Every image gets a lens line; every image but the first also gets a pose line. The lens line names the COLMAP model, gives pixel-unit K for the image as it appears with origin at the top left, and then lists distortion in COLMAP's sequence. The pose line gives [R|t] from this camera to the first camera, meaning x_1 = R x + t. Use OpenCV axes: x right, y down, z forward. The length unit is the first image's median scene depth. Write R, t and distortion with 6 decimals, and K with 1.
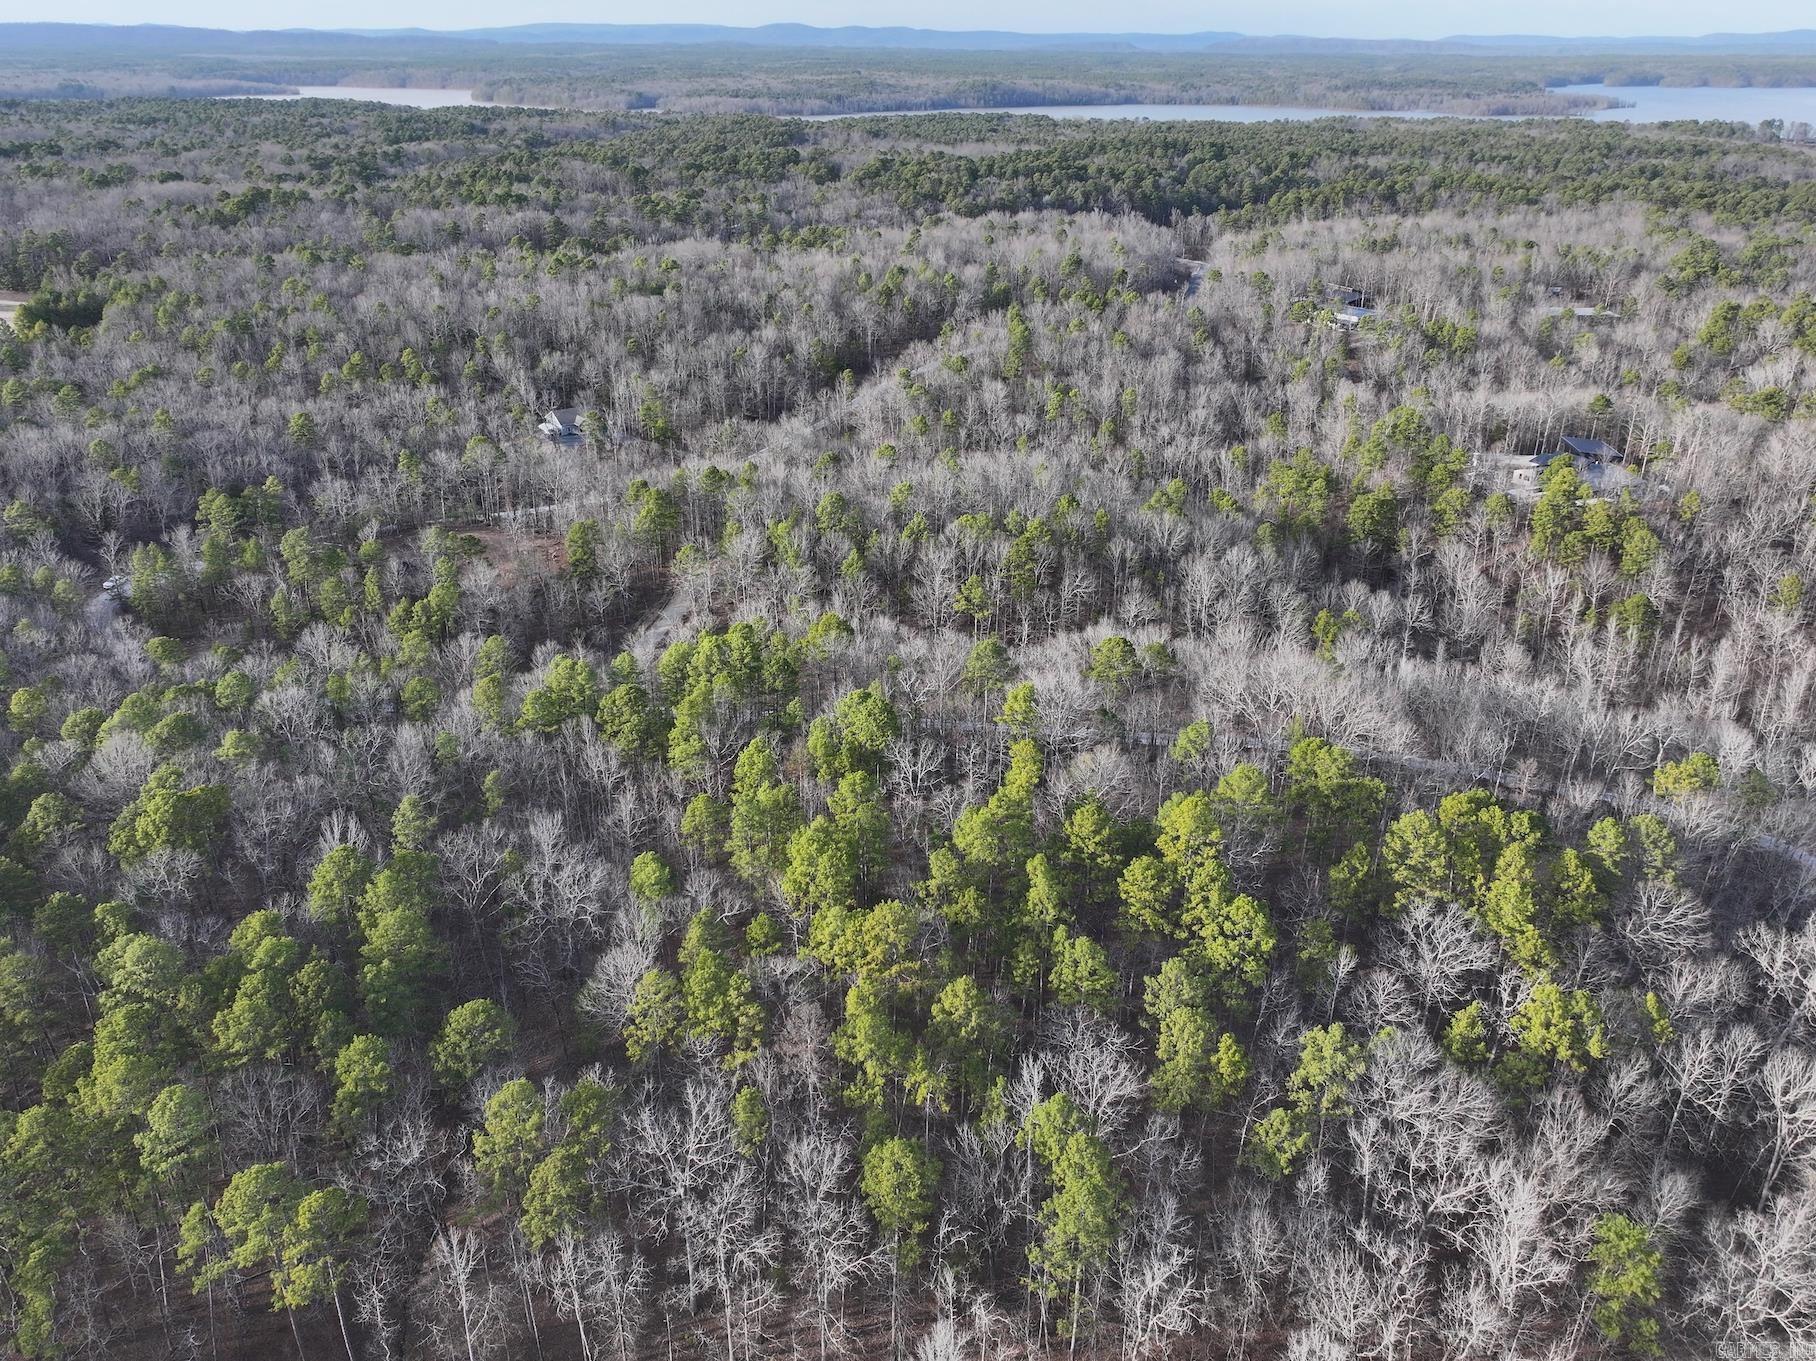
lens RADIAL K [[1427.9, 0, 908.0], [0, 1427.9, 680.5], [0, 0, 1]] dist [-0.012485, 0.034275]
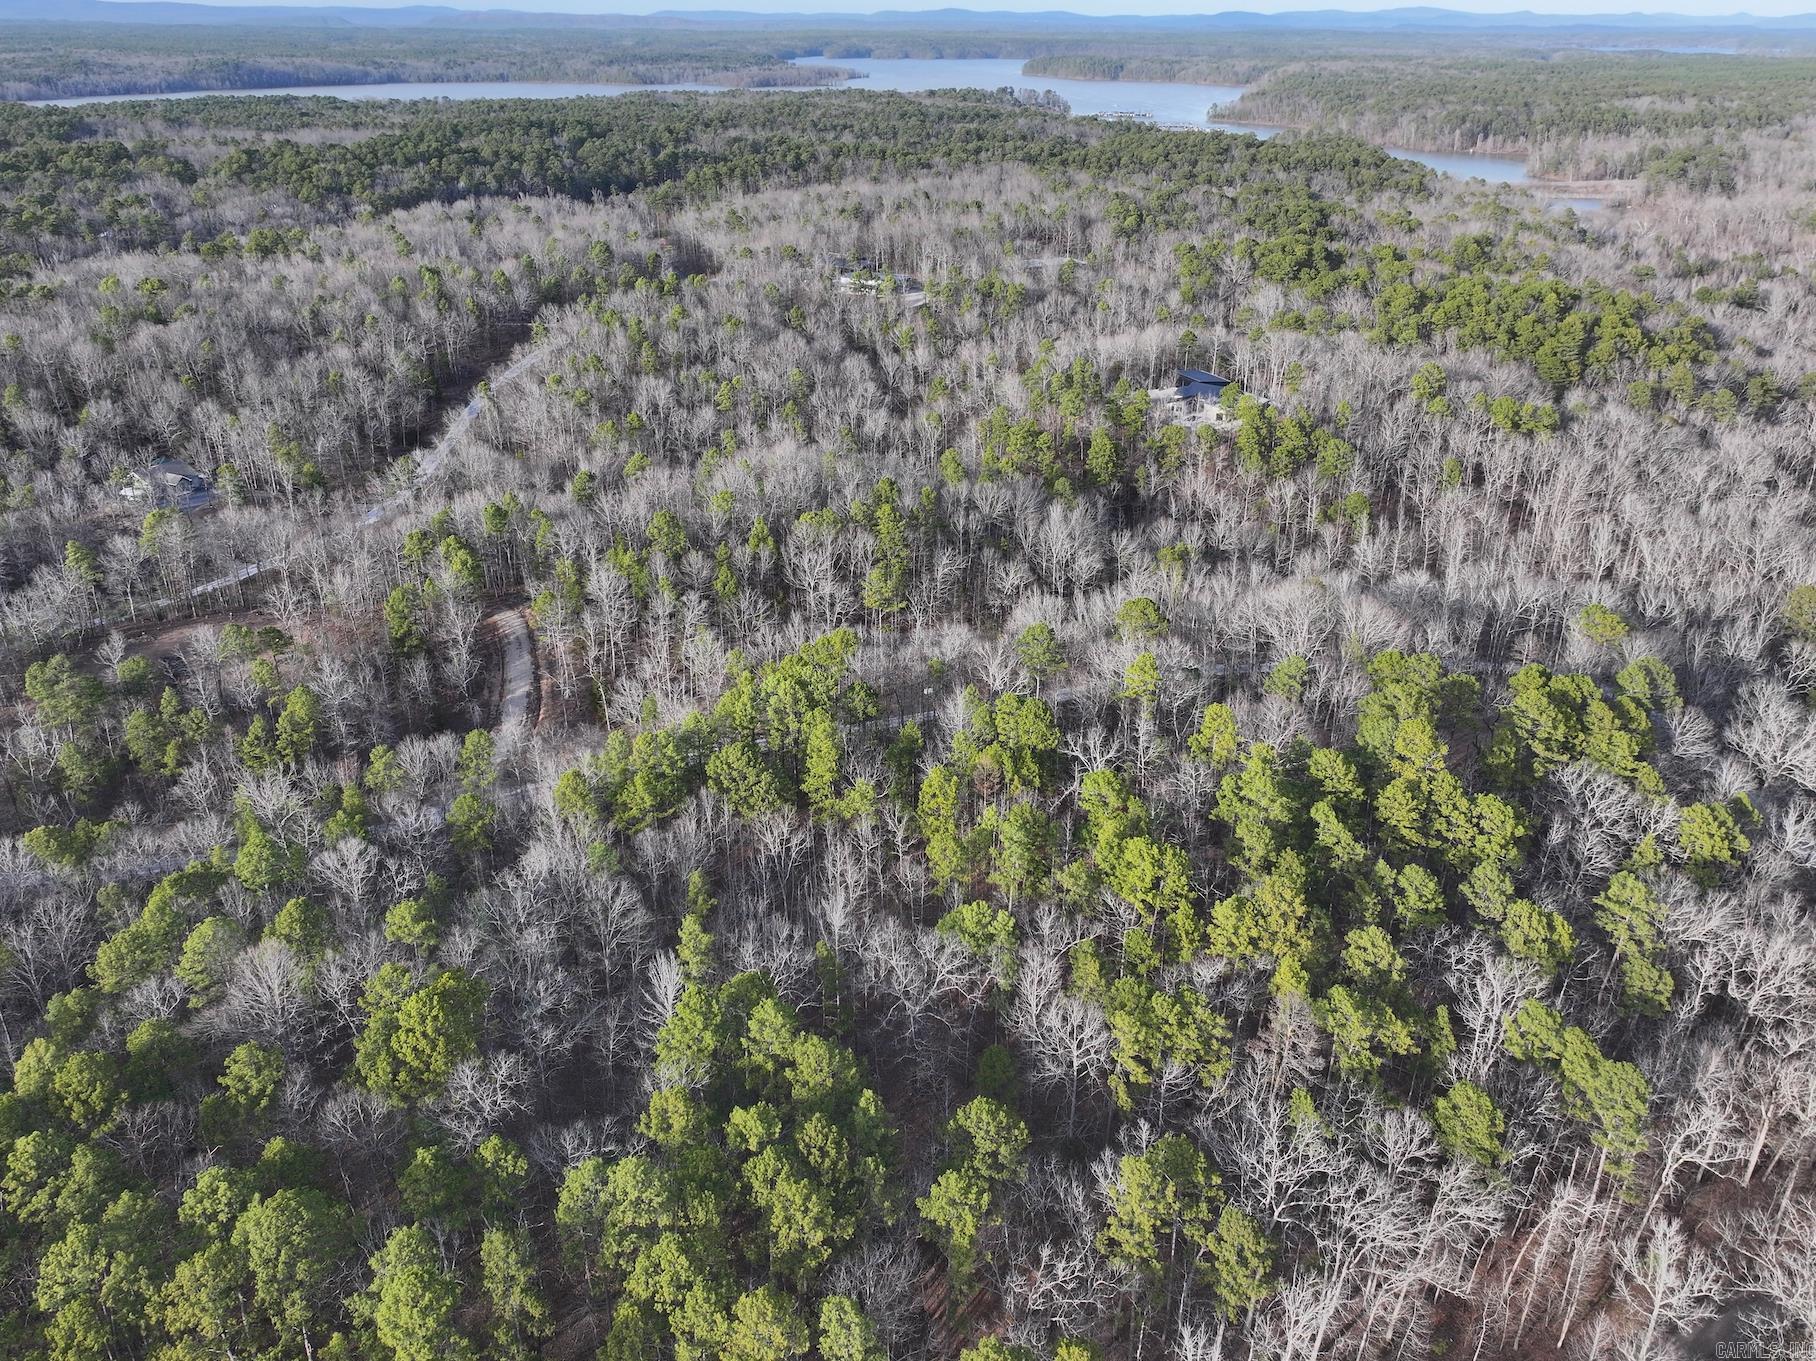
lens RADIAL K [[1427.9, 0, 908.0], [0, 1427.9, 680.5], [0, 0, 1]] dist [-0.012485, 0.034275]
pose [[0.880803, -0.199831, 0.429247, -0.186394], [0.193490, 0.979334, 0.058881, -0.026676], [-0.432143, 0.031192, 0.901266, 0.055336]]
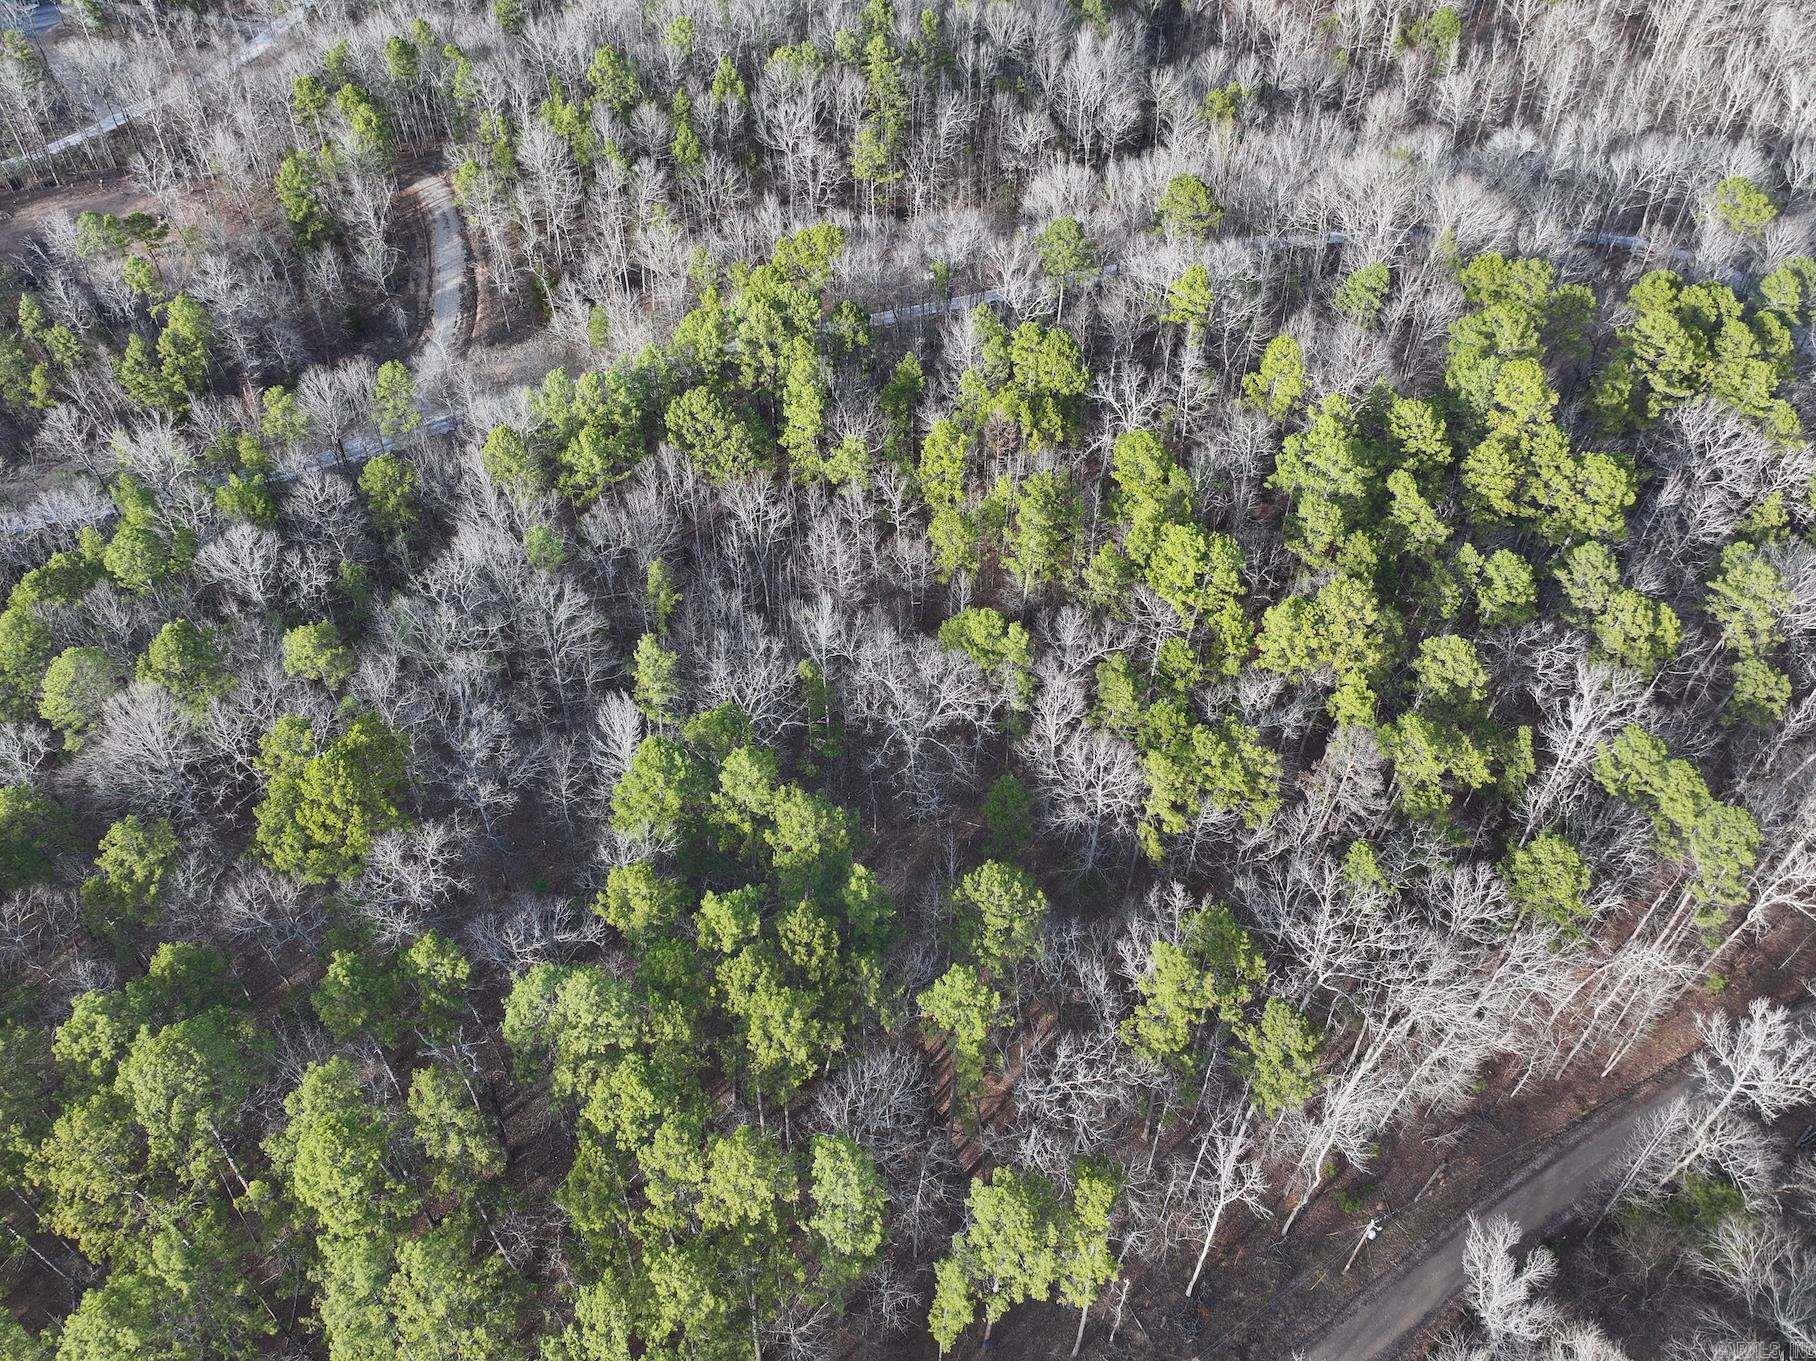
lens RADIAL K [[1427.9, 0, 908.0], [0, 1427.9, 680.5], [0, 0, 1]] dist [-0.012485, 0.034275]
pose [[0.879594, -0.333653, 0.339102, -0.157592], [0.196095, 0.903728, 0.380556, -0.047488], [-0.433430, -0.268238, 0.860341, 0.104612]]
